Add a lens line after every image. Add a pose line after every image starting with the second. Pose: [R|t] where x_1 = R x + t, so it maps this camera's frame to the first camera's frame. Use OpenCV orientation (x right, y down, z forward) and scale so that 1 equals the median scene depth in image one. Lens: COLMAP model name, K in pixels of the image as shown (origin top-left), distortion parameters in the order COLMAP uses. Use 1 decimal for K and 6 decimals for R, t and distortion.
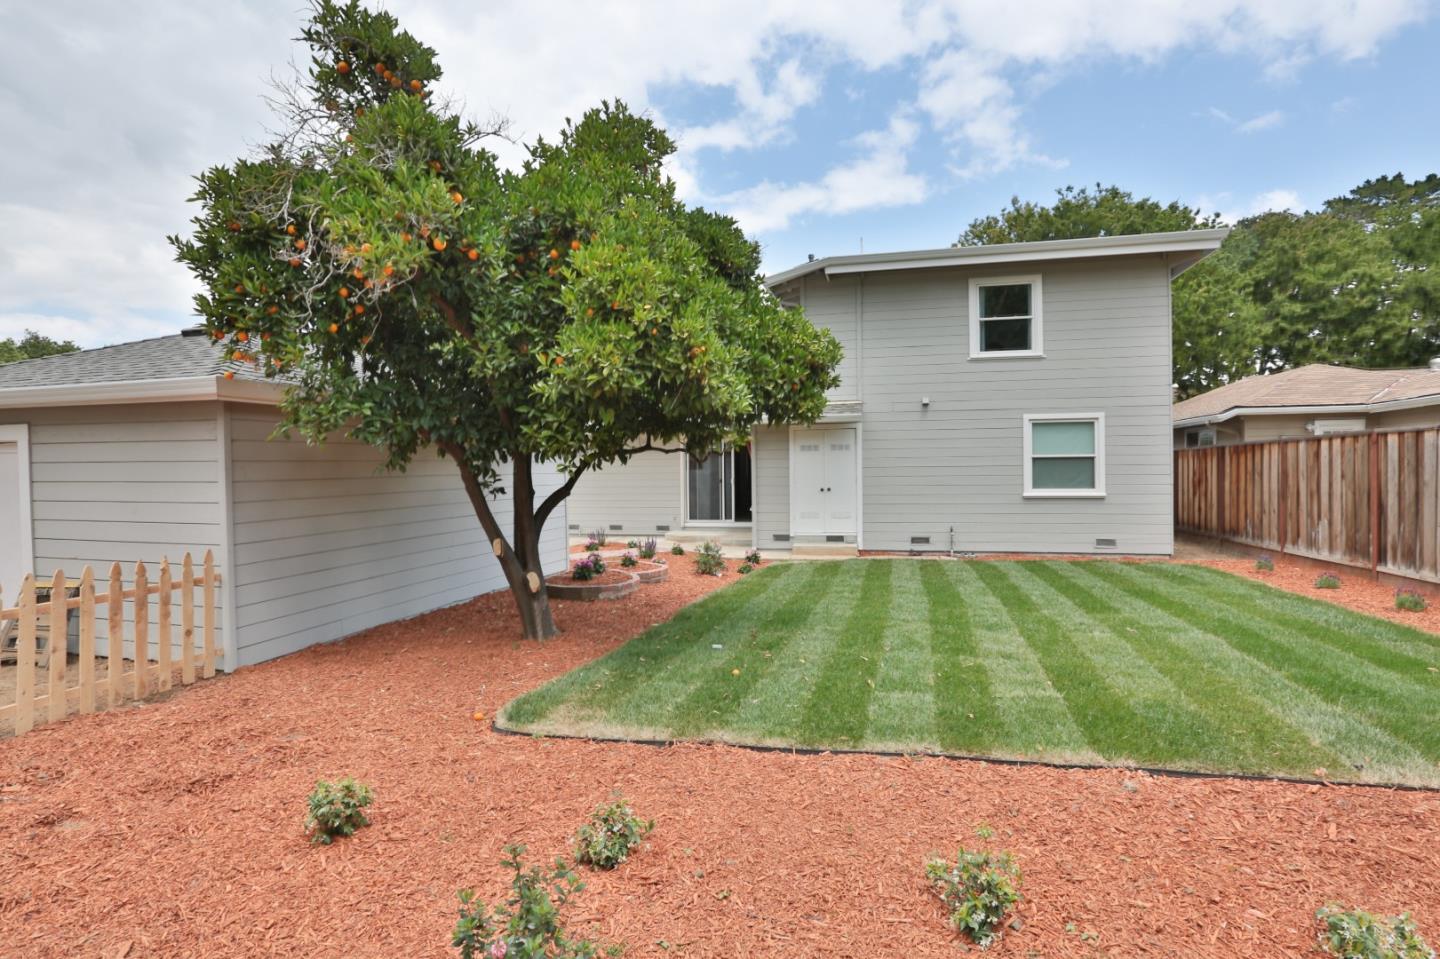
lens RADIAL K [[689.6, 0, 722.8], [0, 689.6, 478.2], [0, 0, 1]] dist [-0.031787, 0.005268]
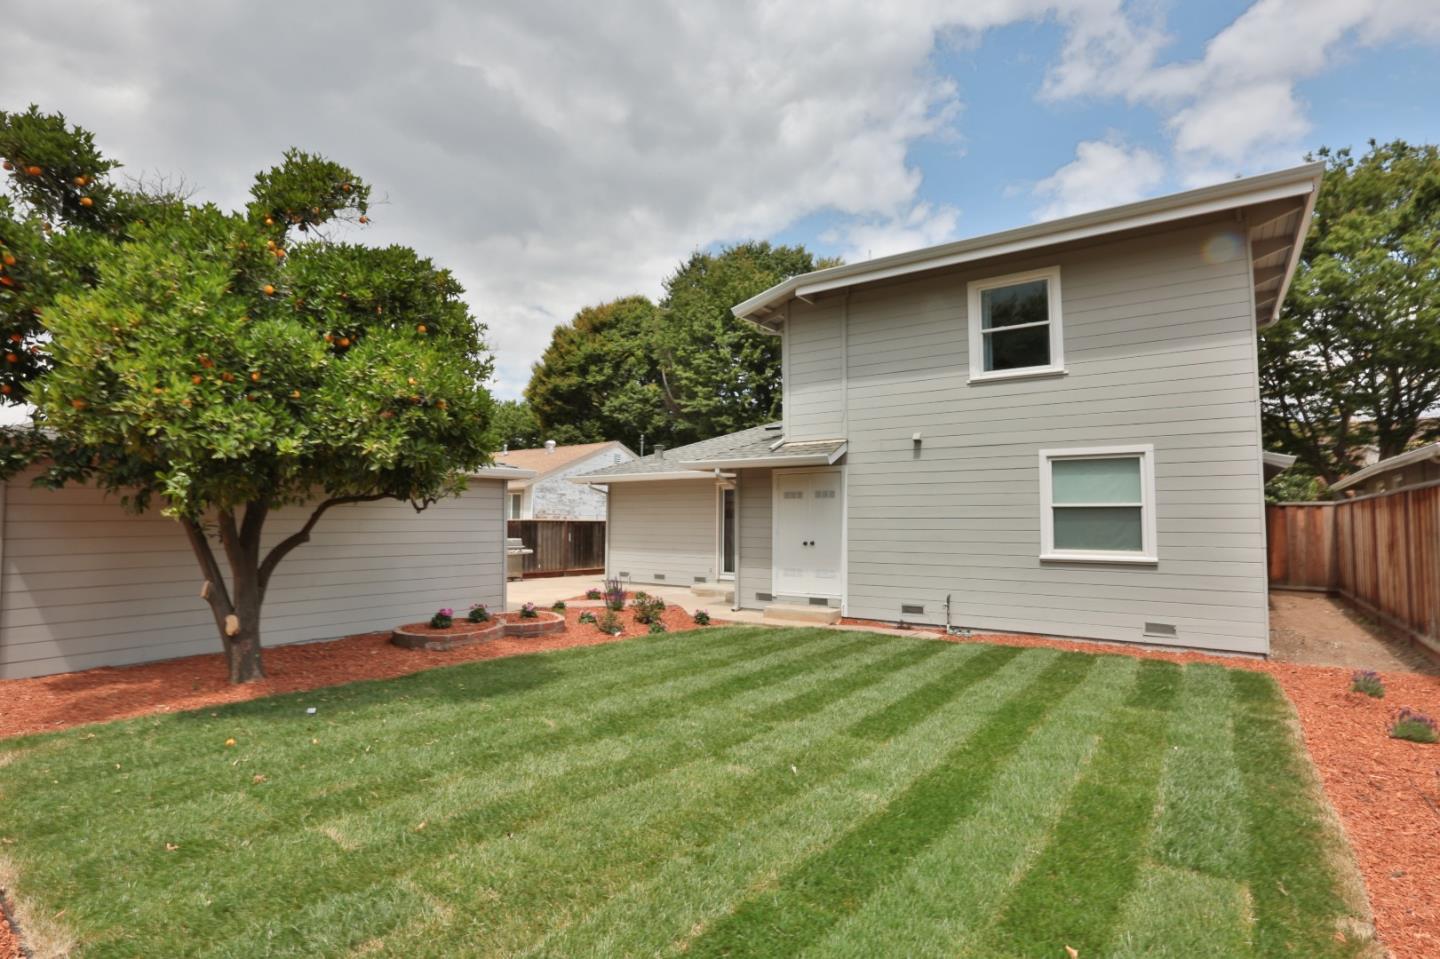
lens RADIAL K [[689.6, 0, 719.4], [0, 689.6, 476.6], [0, 0, 1]] dist [-0.031787, 0.005268]
pose [[0.922824, -0.011079, -0.385063, 0.402368], [-0.016137, 0.997597, -0.067376, -0.007106], [0.384885, 0.068390, 0.920427, 0.169858]]
